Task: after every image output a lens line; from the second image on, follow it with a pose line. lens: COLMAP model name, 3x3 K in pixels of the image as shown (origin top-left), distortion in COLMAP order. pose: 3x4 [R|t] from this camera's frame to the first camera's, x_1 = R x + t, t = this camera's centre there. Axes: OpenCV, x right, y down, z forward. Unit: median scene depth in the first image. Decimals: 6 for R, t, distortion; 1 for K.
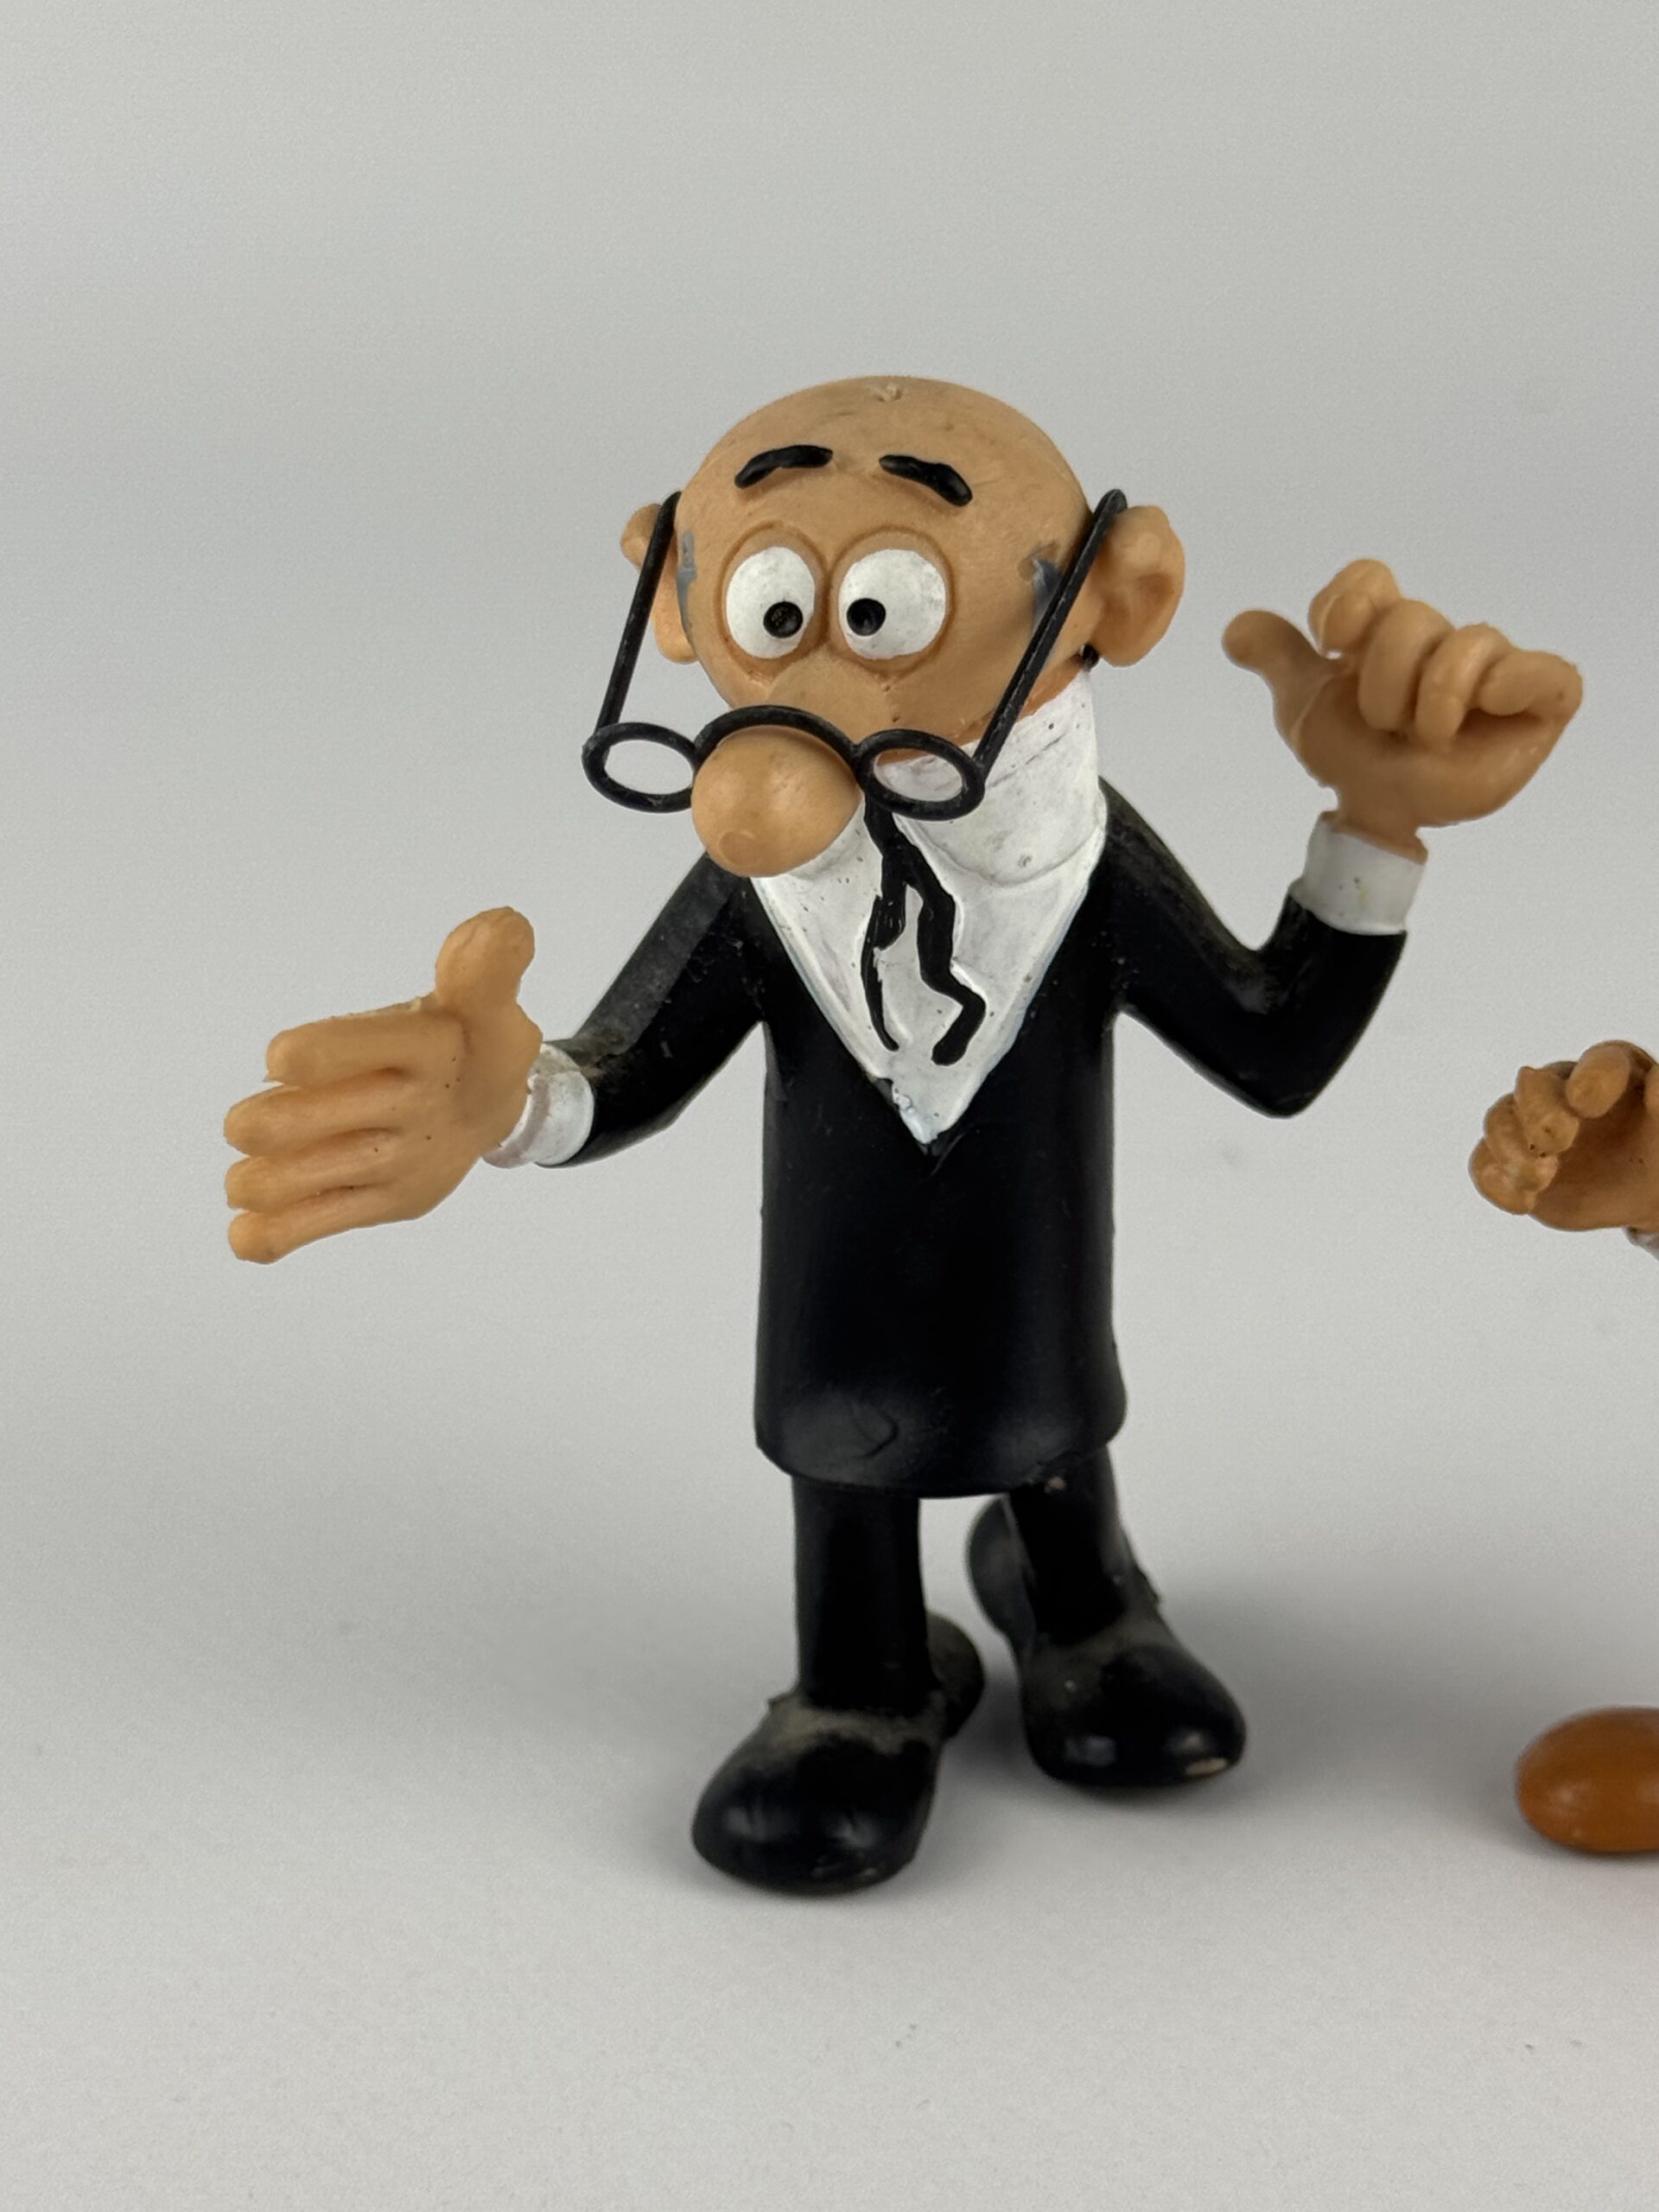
lens RADIAL K [[4827.3, 0, 815.2], [0, 4827.3, 1104.0], [0, 0, 1]] dist [0.131916, 0.000000]
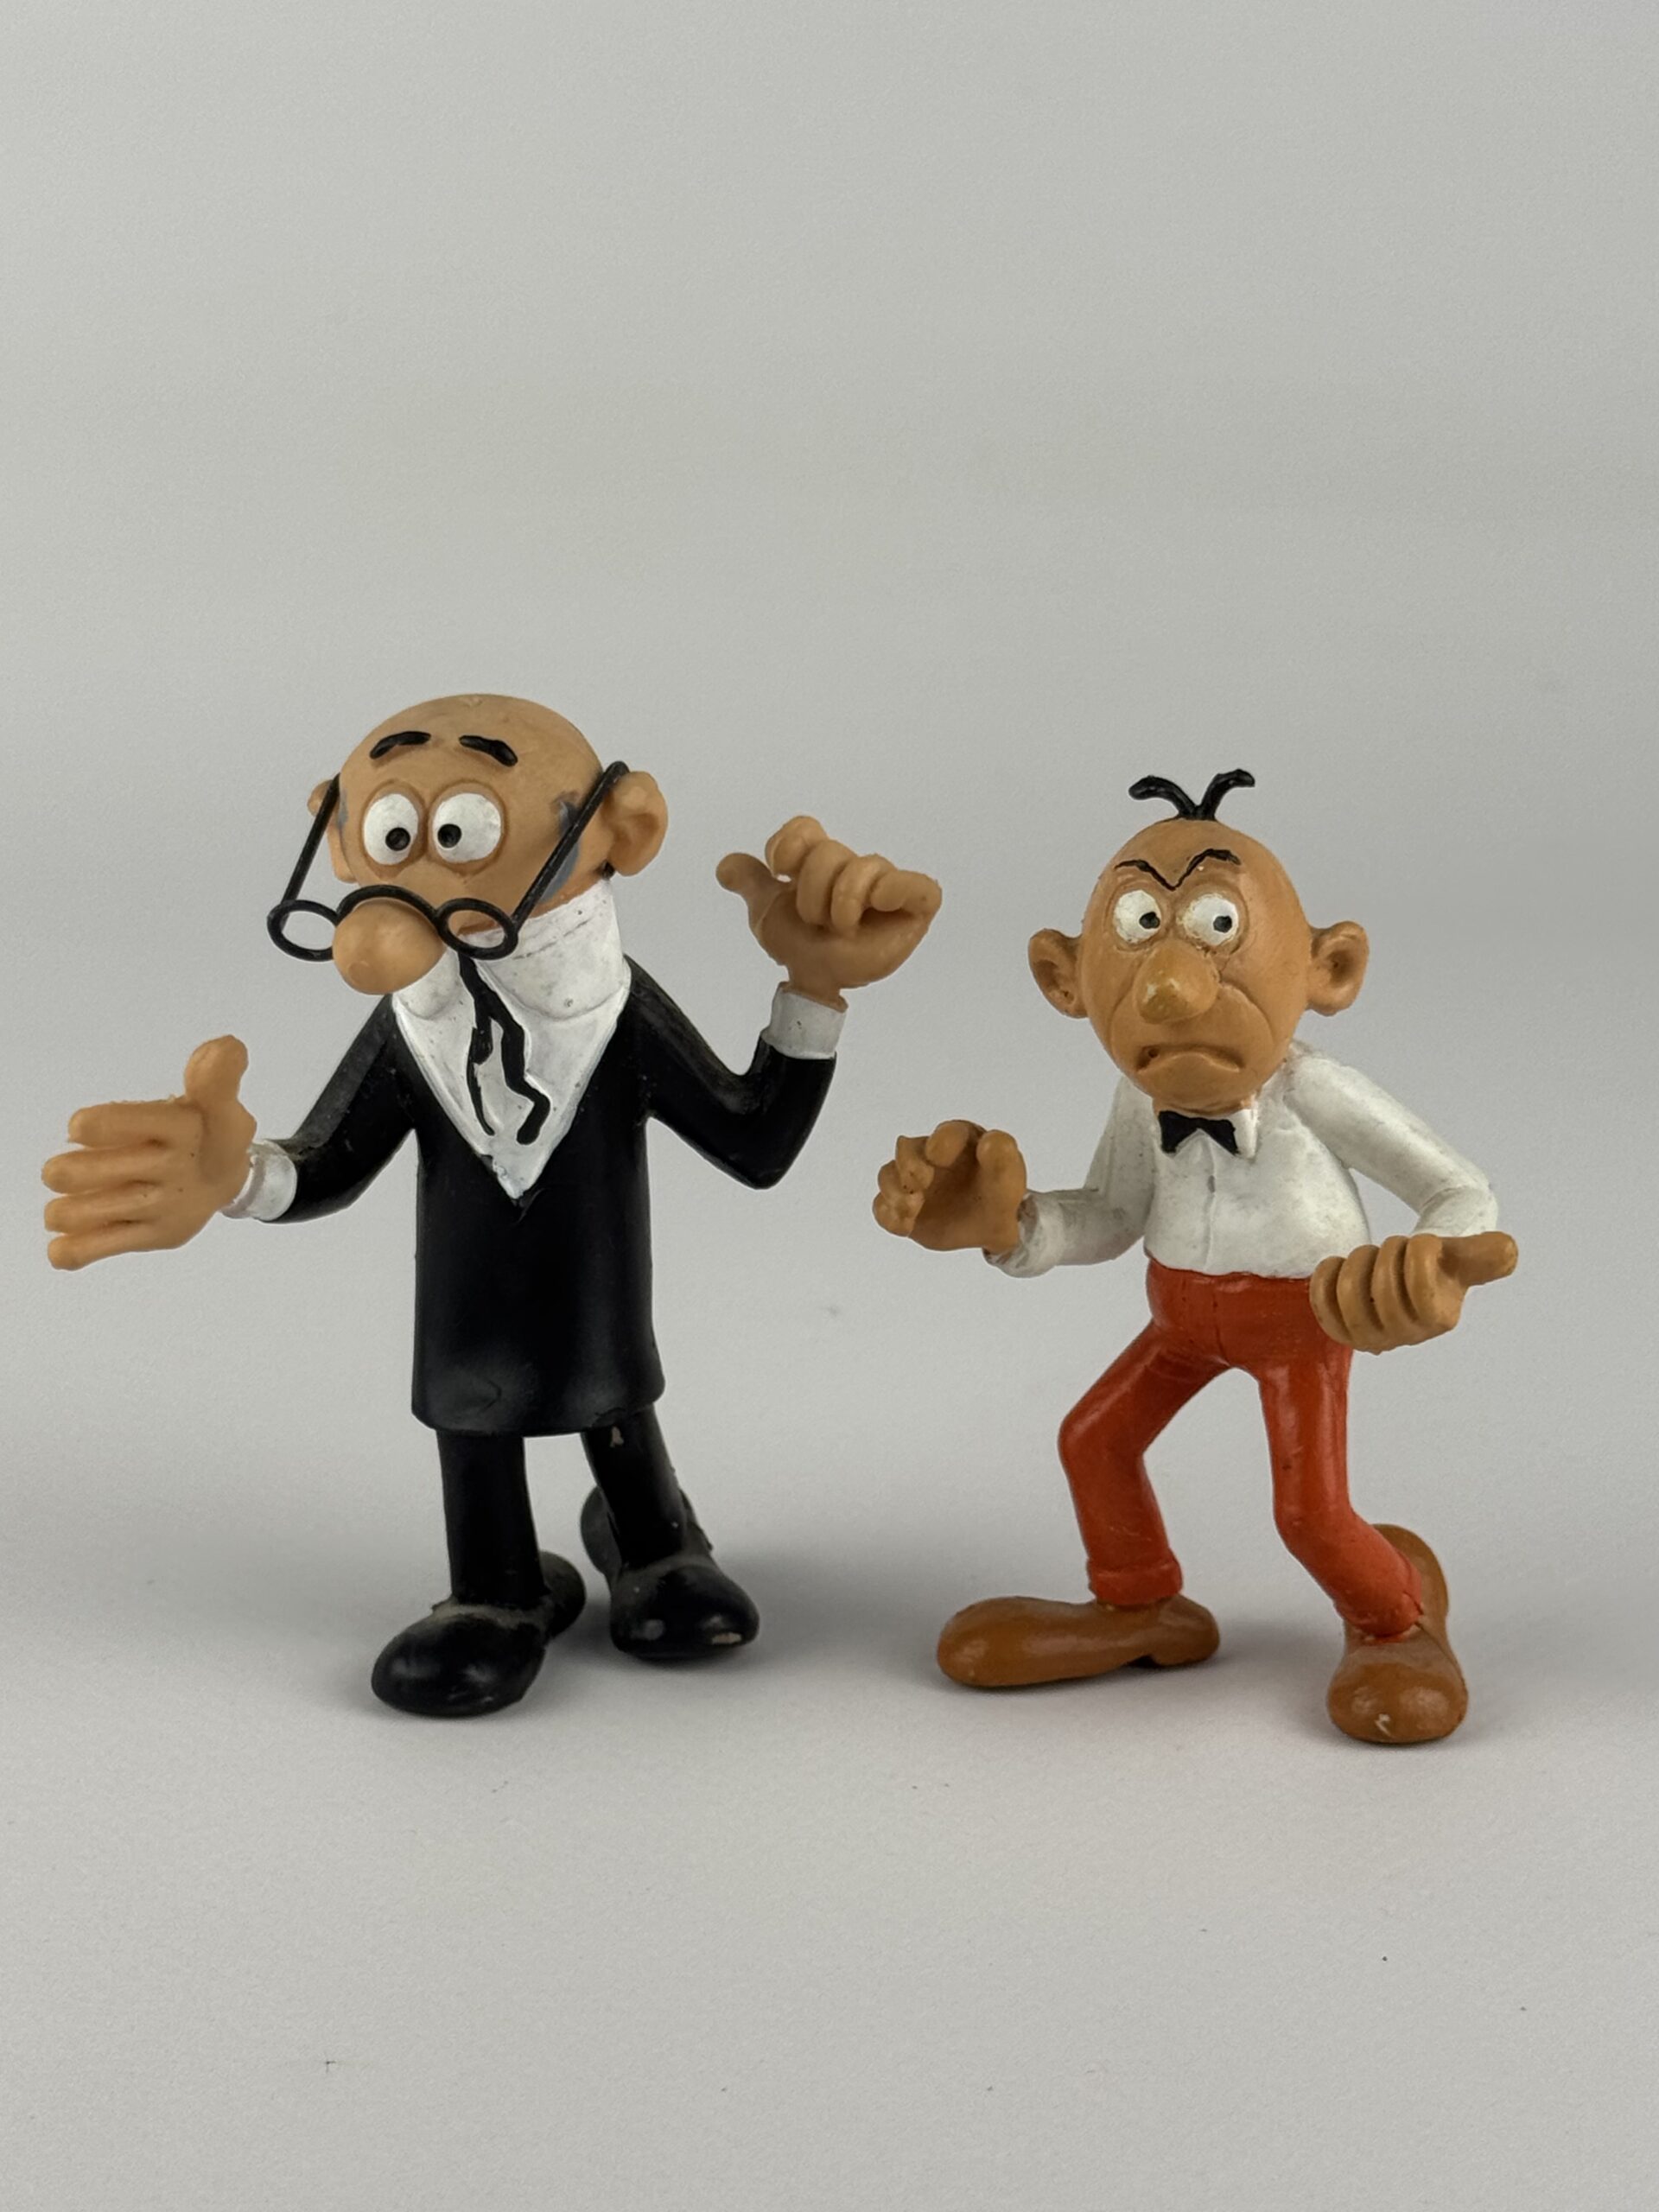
lens RADIAL K [[4827.3, 0, 833.7], [0, 4827.3, 1107.3], [0, 0, 1]] dist [0.131916, 0.000000]
pose [[0.999871, -0.013732, -0.008351, 0.136045], [0.012588, 0.992161, -0.124334, 0.169733], [0.009993, 0.124213, 0.992205, -0.505124]]
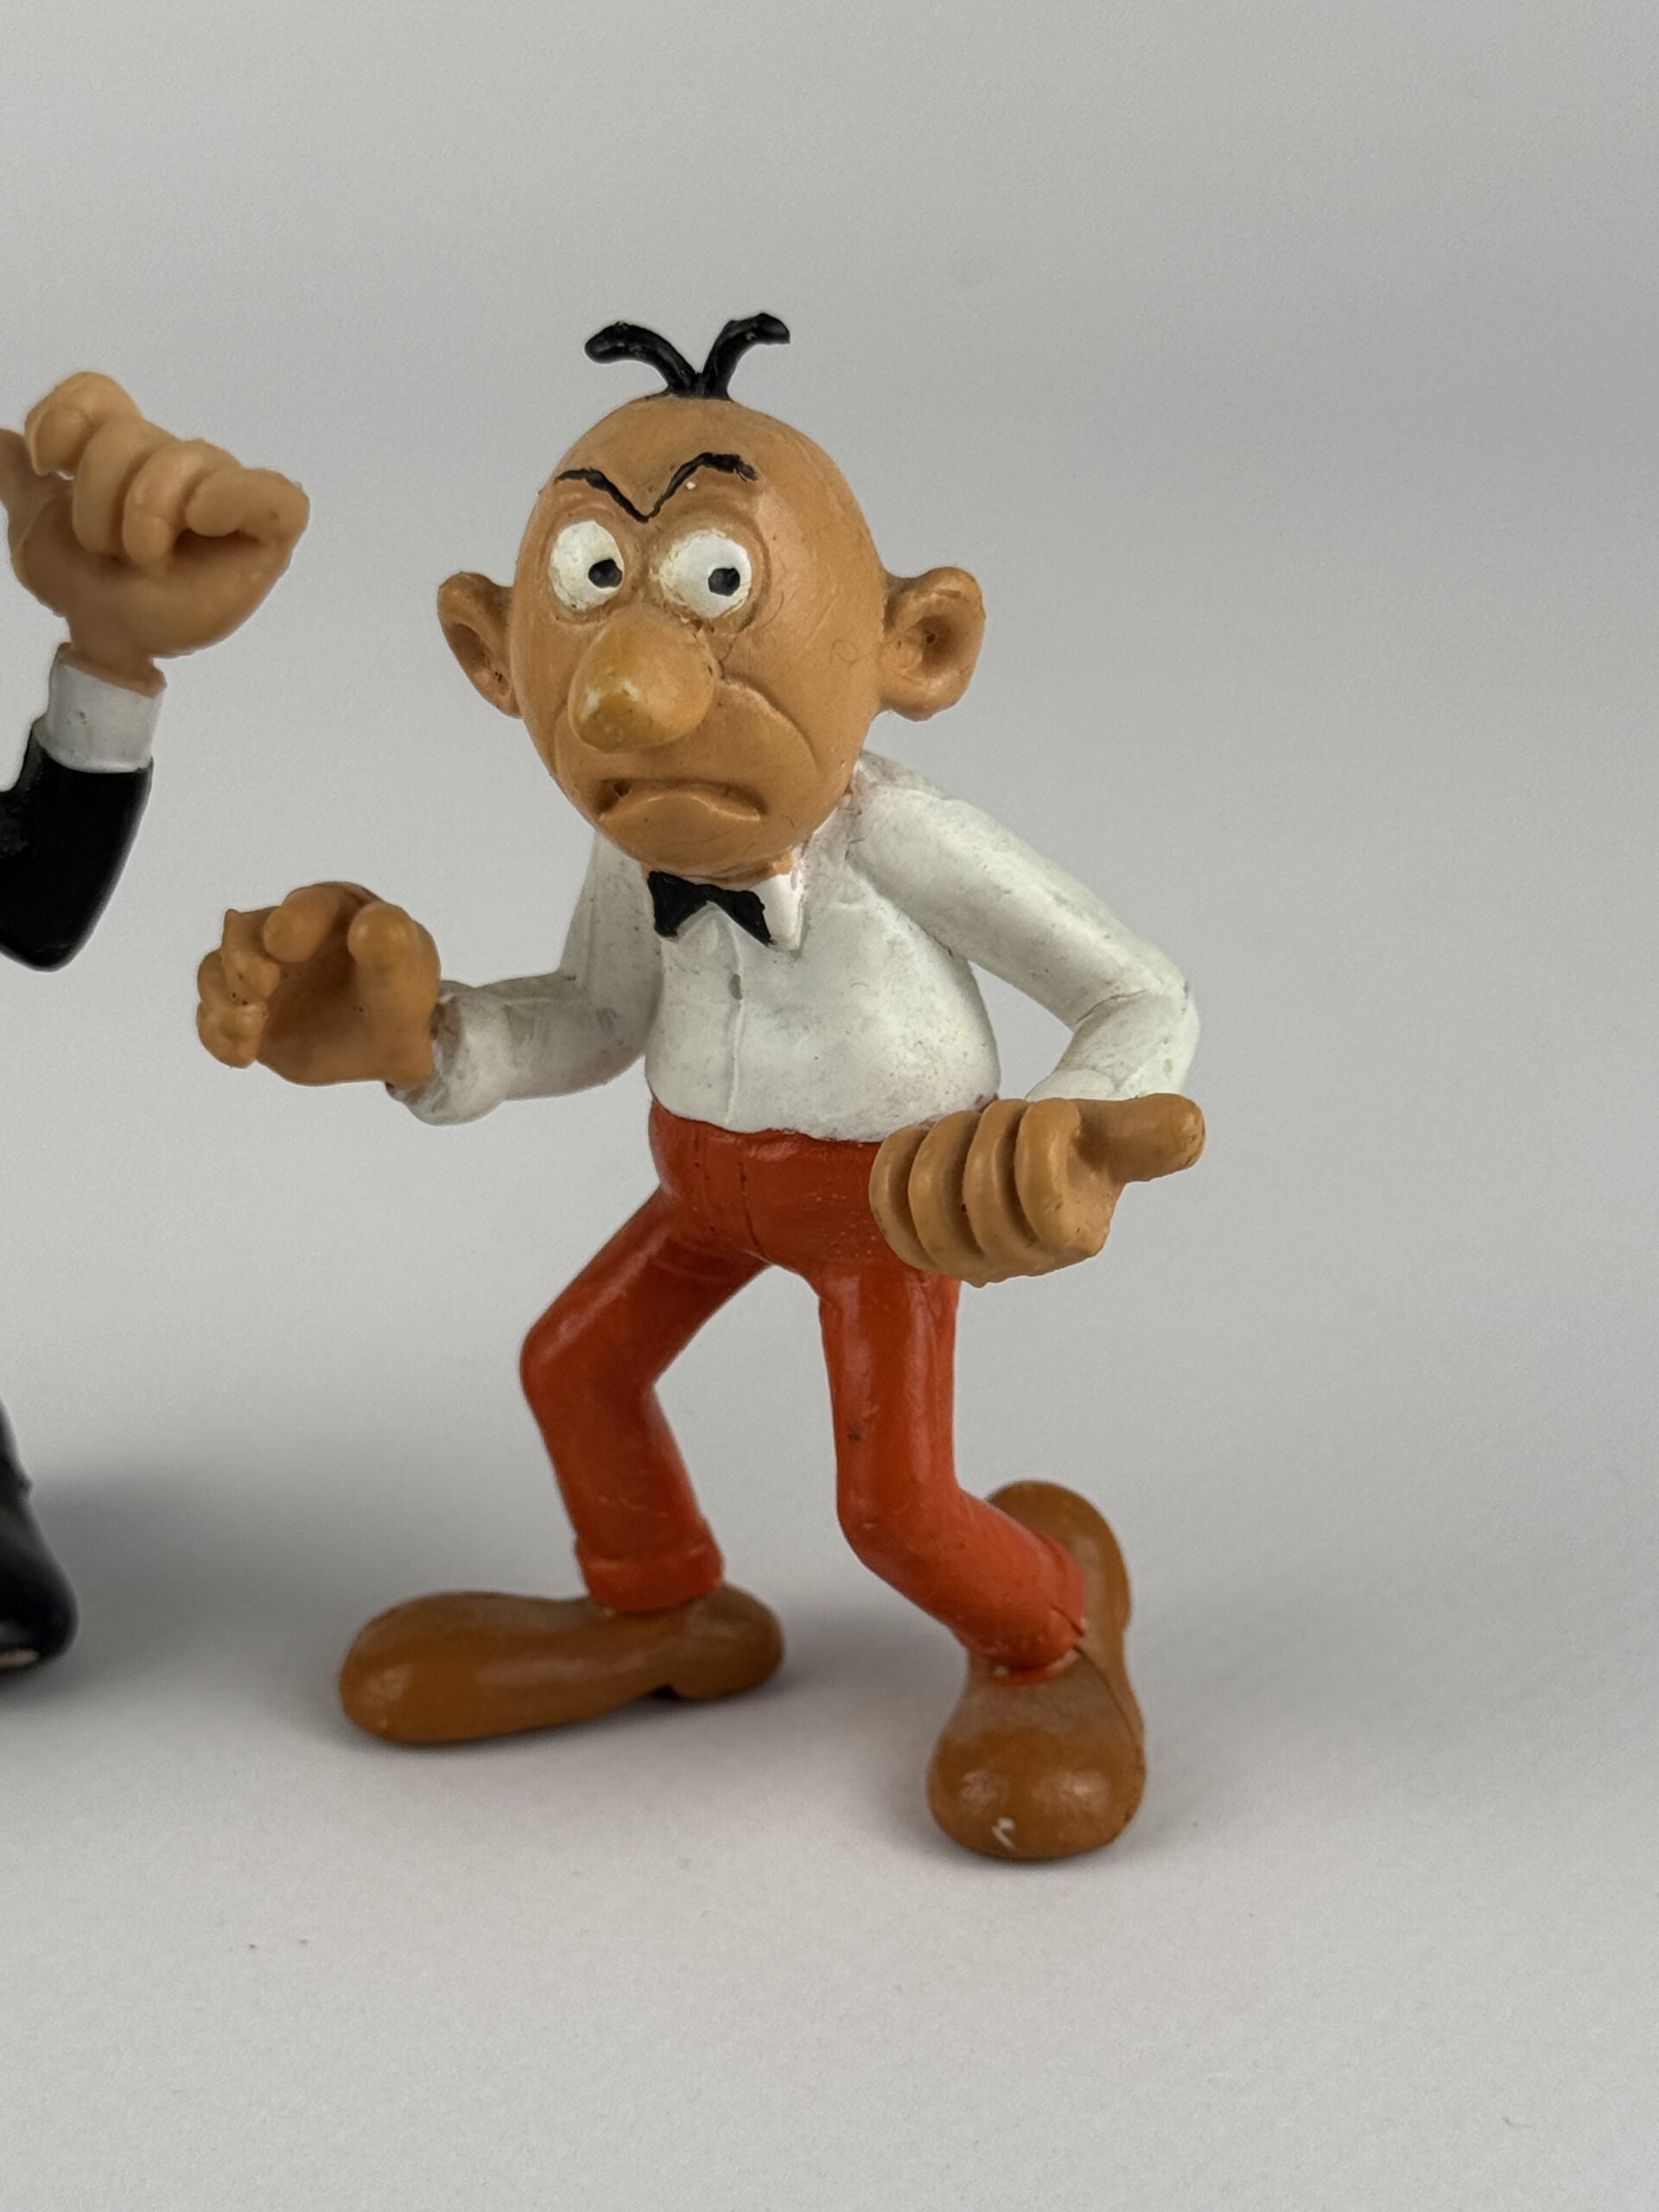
lens RADIAL K [[4827.3, 0, 846.4], [0, 4827.3, 1115.0], [0, 0, 1]] dist [0.131916, 0.000000]
pose [[0.999797, -0.008746, -0.018152, 0.278819], [0.009002, 0.999861, 0.014068, 0.019731], [0.018026, -0.014228, 0.999736, 0.060075]]
